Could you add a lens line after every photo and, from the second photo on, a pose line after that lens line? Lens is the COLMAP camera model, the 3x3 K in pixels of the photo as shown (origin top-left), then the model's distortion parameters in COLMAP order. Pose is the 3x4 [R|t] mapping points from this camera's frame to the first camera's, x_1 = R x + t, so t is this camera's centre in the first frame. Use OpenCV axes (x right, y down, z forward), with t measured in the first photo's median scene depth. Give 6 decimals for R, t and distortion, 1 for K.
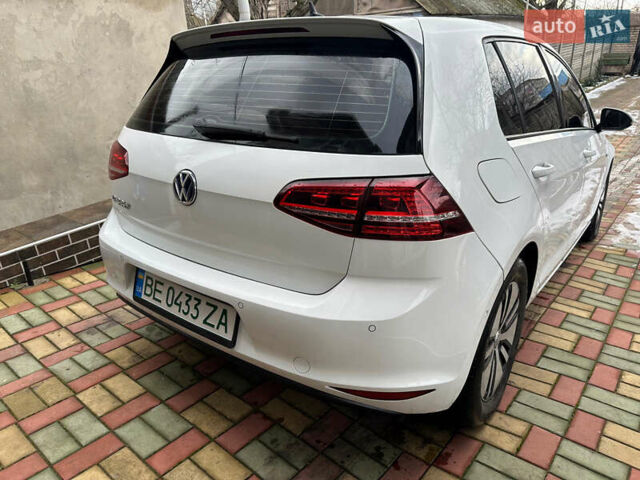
lens RADIAL K [[451.9, 0, 321.5], [0, 451.9, 239.1], [0, 0, 1]] dist [0.027996, -0.031684]
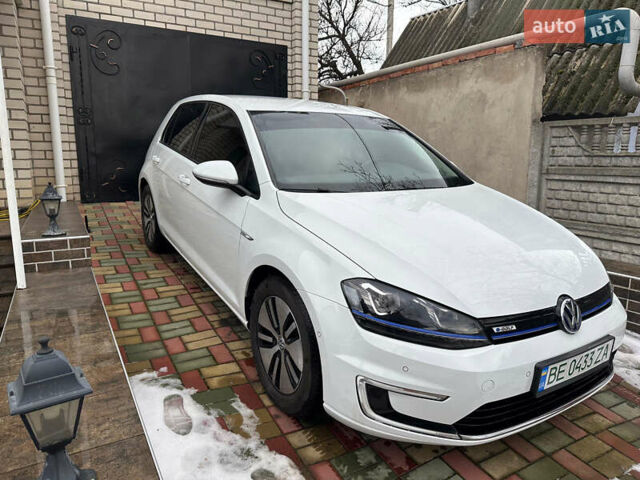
lens RADIAL K [[451.9, 0, 317.5], [0, 451.9, 238.9], [0, 0, 1]] dist [0.027996, -0.031684]
pose [[-0.364164, 0.214397, -0.906321, 2.144422], [-0.361261, 0.864430, 0.349644, -0.813545], [0.858414, 0.454747, -0.237341, 2.214960]]
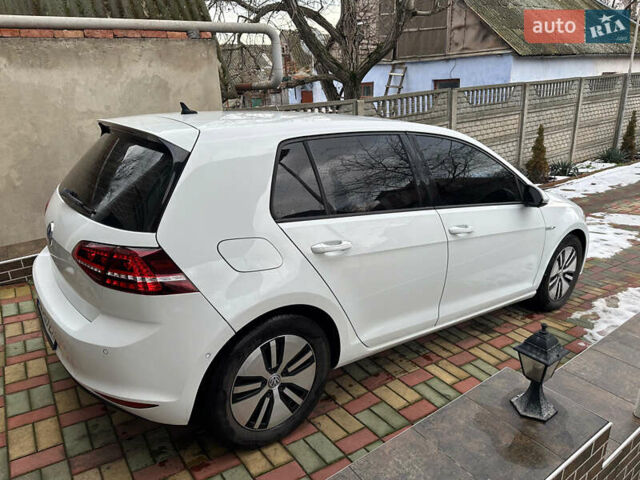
lens RADIAL K [[451.9, 0, 322.2], [0, 451.9, 236.5], [0, 0, 1]] dist [0.027996, -0.031684]
pose [[0.962817, 0.106827, -0.248135, 0.692560], [-0.119940, 0.992042, -0.038301, -0.119118], [0.242069, 0.066639, 0.967968, -0.152256]]
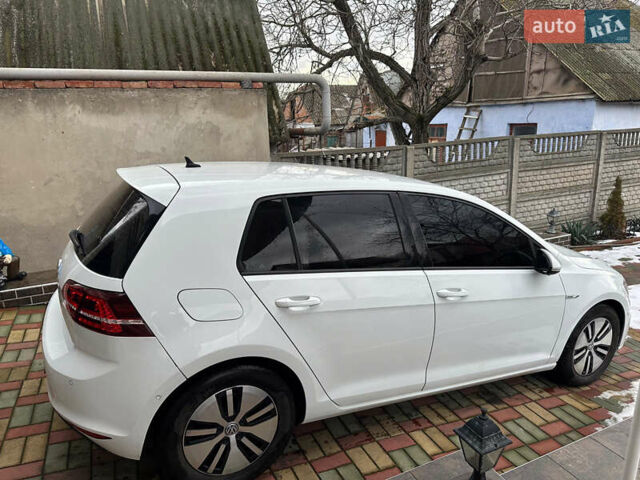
lens RADIAL K [[451.9, 0, 321.2], [0, 451.9, 241.4], [0, 0, 1]] dist [0.027996, -0.031684]
pose [[0.895780, 0.152928, -0.417362, 0.944677], [-0.201068, 0.976806, -0.073634, -0.216741], [0.396421, 0.149878, 0.905752, -0.100657]]
